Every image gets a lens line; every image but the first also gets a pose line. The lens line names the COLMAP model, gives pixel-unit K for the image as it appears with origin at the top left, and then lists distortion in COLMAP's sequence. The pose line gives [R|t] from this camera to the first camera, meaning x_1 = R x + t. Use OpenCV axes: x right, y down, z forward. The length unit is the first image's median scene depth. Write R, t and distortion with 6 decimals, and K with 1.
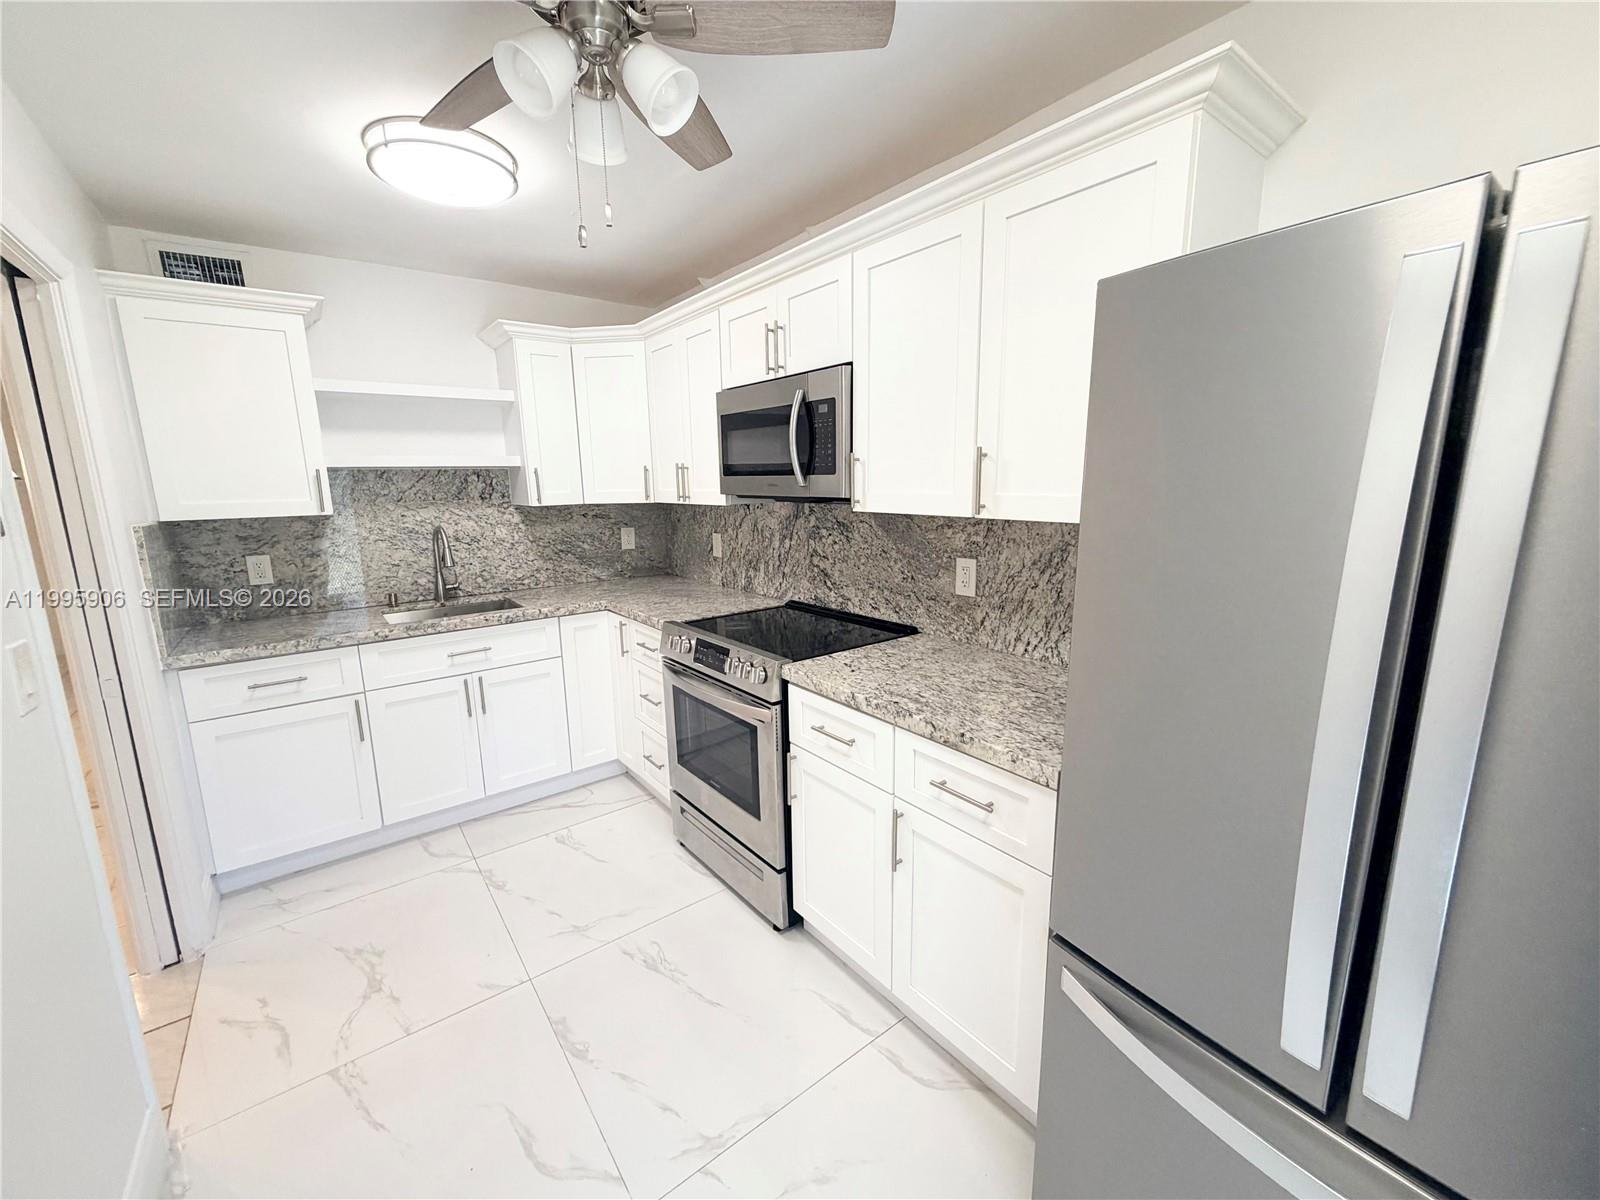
lens RADIAL K [[640.1, 0, 796.0], [0, 640.1, 596.9], [0, 0, 1]] dist [-0.001622, -0.000074]
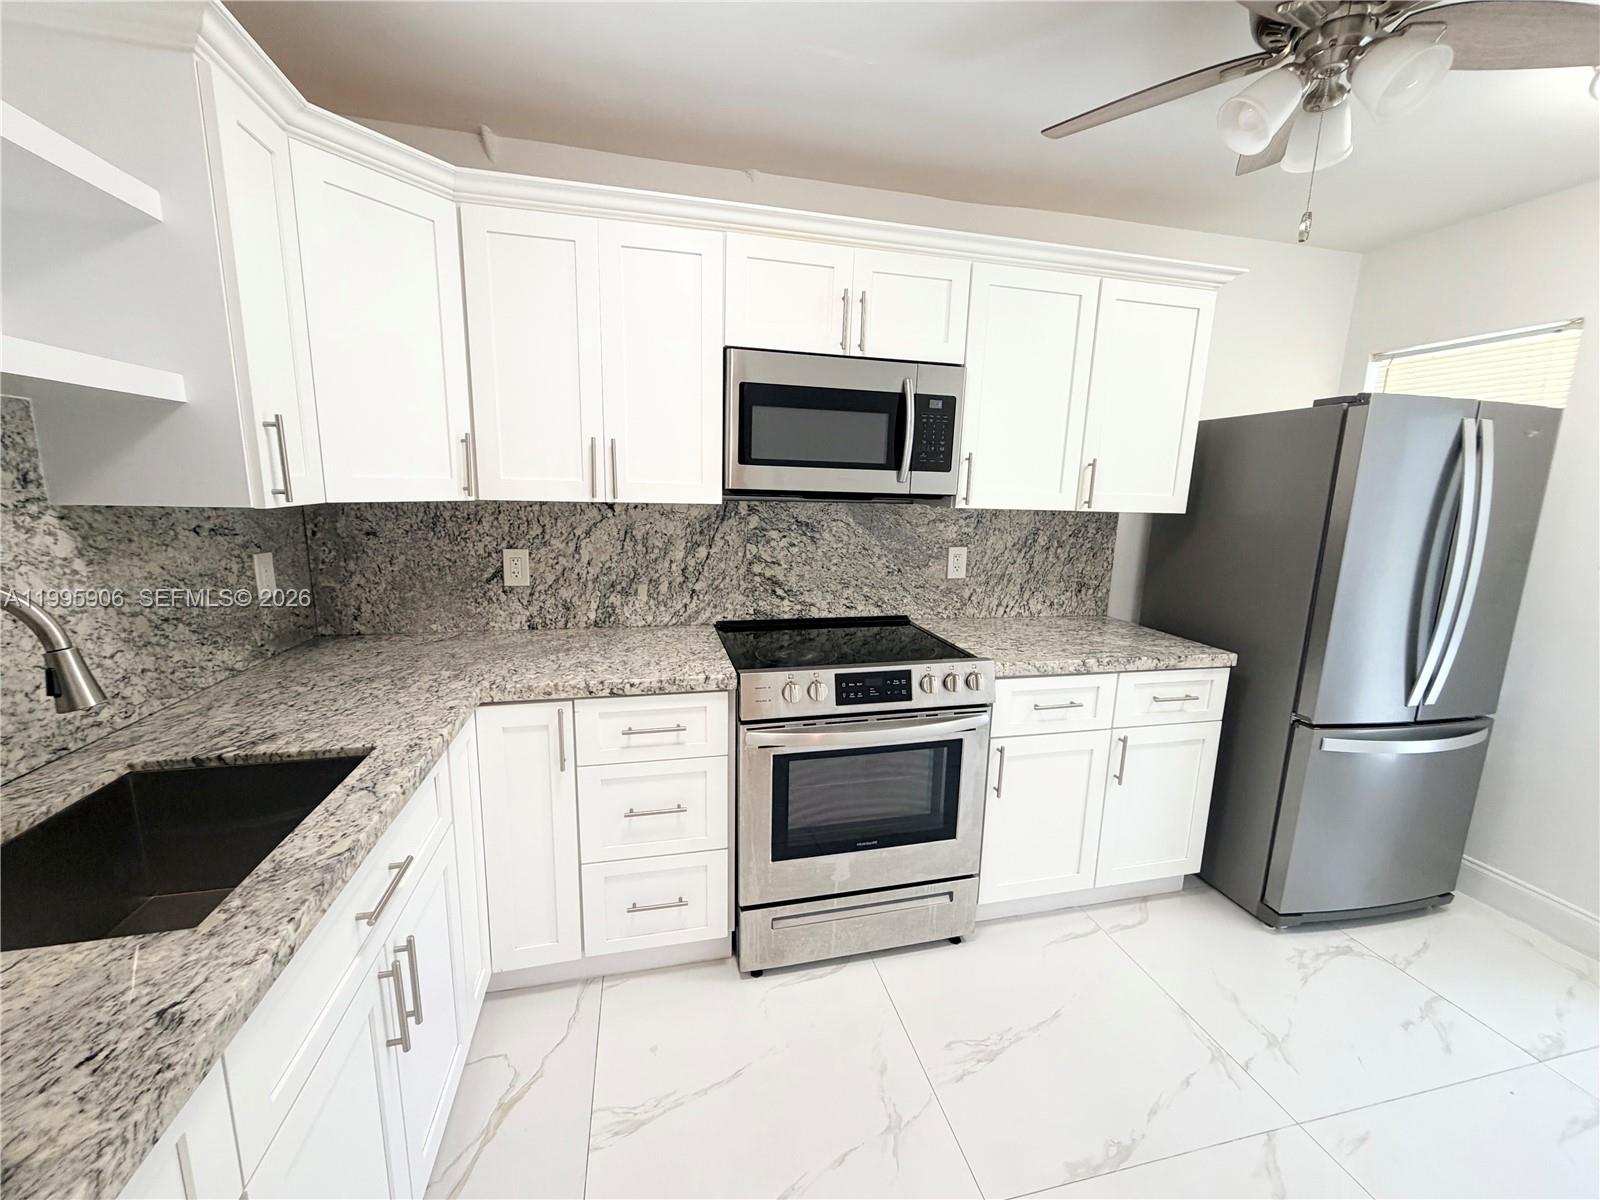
lens RADIAL K [[640.1, 0, 796.0], [0, 640.1, 596.9], [0, 0, 1]] dist [-0.001622, -0.000074]
pose [[0.407143, -0.134640, 0.903386, -0.789510], [0.134816, 0.987100, 0.086357, -0.093615], [-0.903360, 0.086632, 0.420042, 0.652507]]
